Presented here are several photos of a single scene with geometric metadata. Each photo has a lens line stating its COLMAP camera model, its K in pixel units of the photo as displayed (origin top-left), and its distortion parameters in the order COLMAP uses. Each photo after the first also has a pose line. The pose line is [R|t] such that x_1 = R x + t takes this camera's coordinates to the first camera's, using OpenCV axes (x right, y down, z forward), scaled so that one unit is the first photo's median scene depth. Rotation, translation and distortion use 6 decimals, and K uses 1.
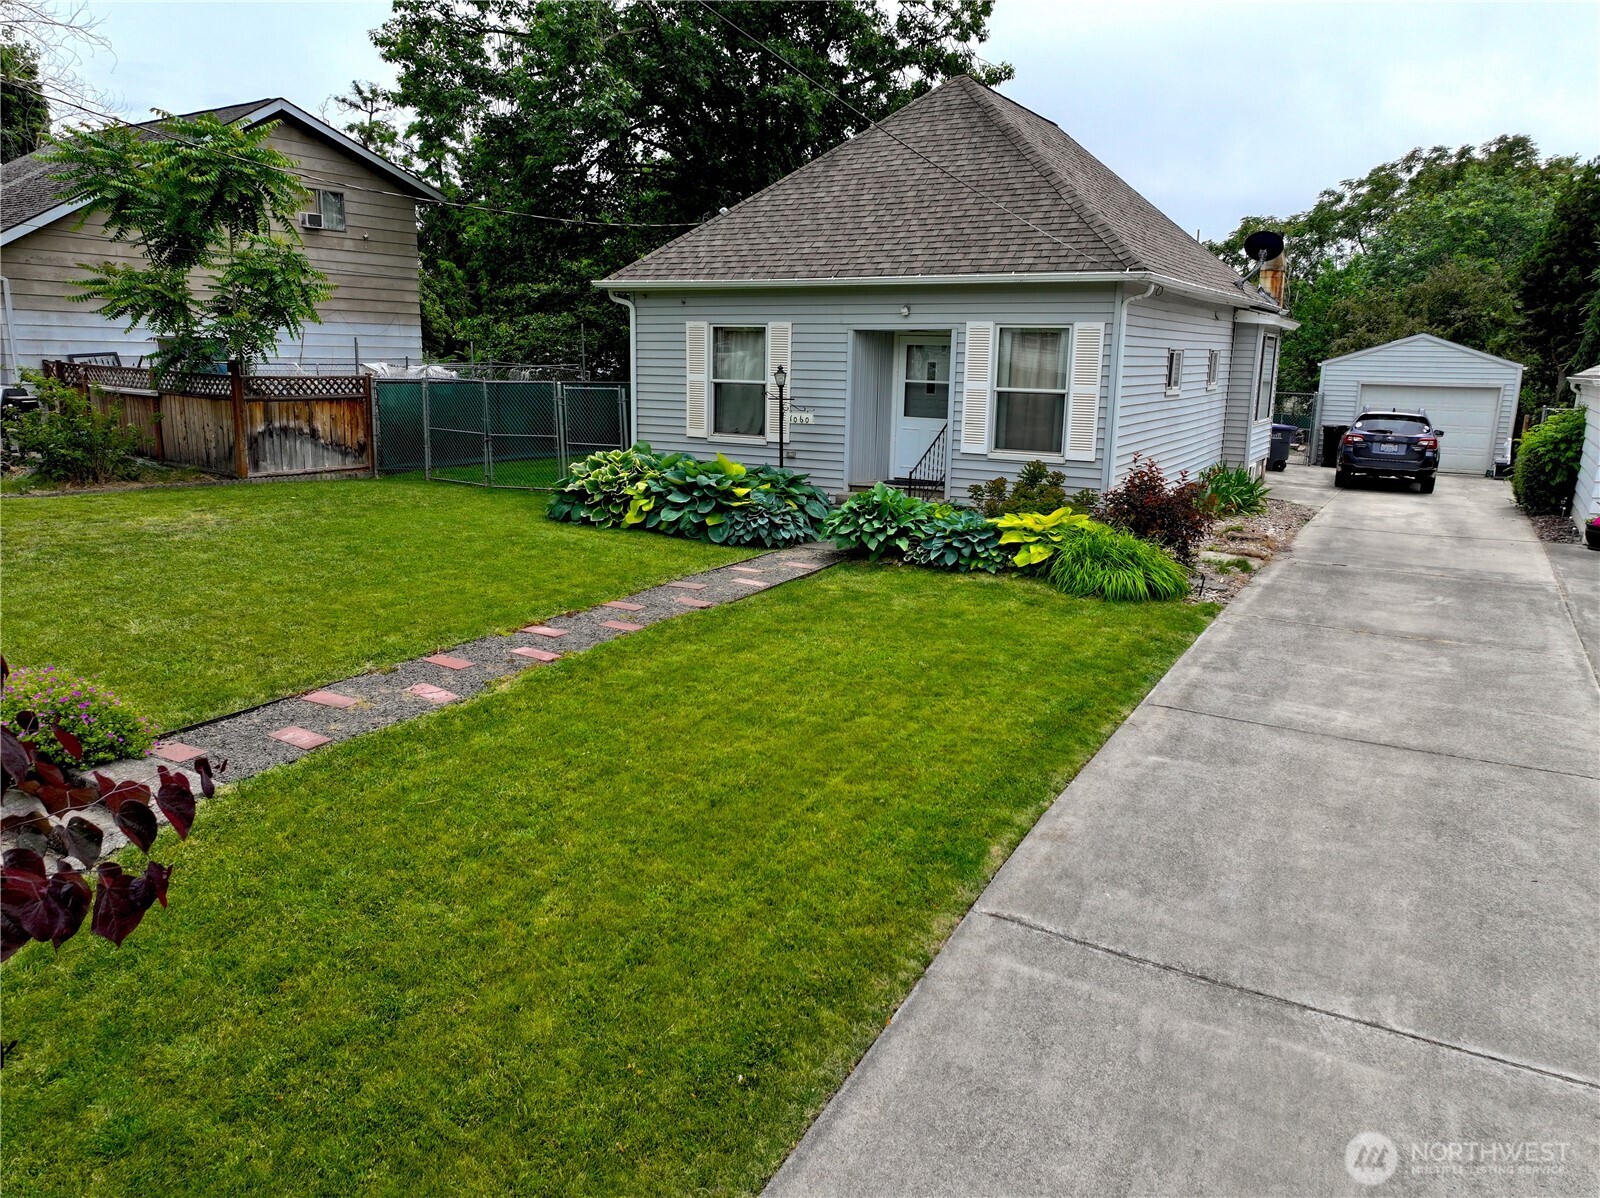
lens RADIAL K [[1119.0, 0, 795.6], [0, 1119.0, 597.9], [0, 0, 1]] dist [-0.003409, 0.026795]
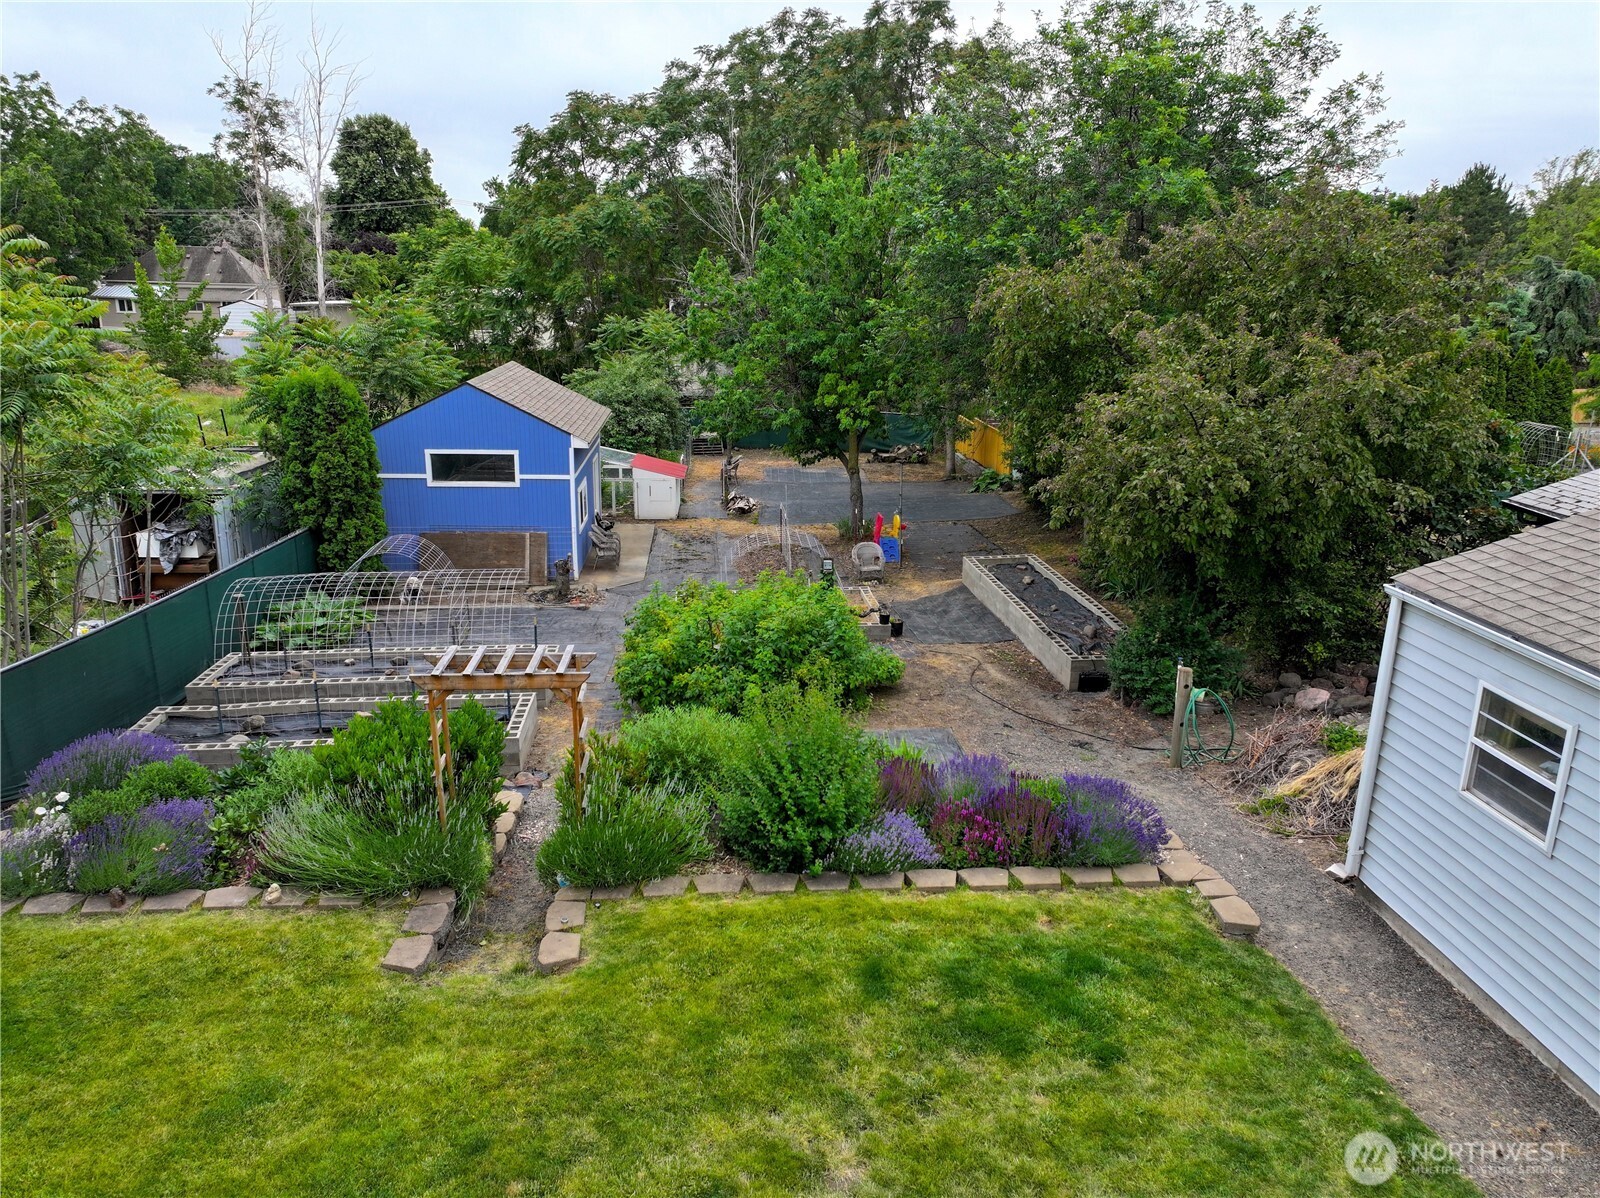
lens RADIAL K [[1119.0, 0, 795.6], [0, 1119.0, 597.9], [0, 0, 1]] dist [-0.003409, 0.026795]
pose [[0.825696, -0.166890, 0.538863, 0.563210], [0.123791, 0.985558, 0.115550, -0.566621], [-0.550365, -0.028703, 0.834431, 1.970905]]
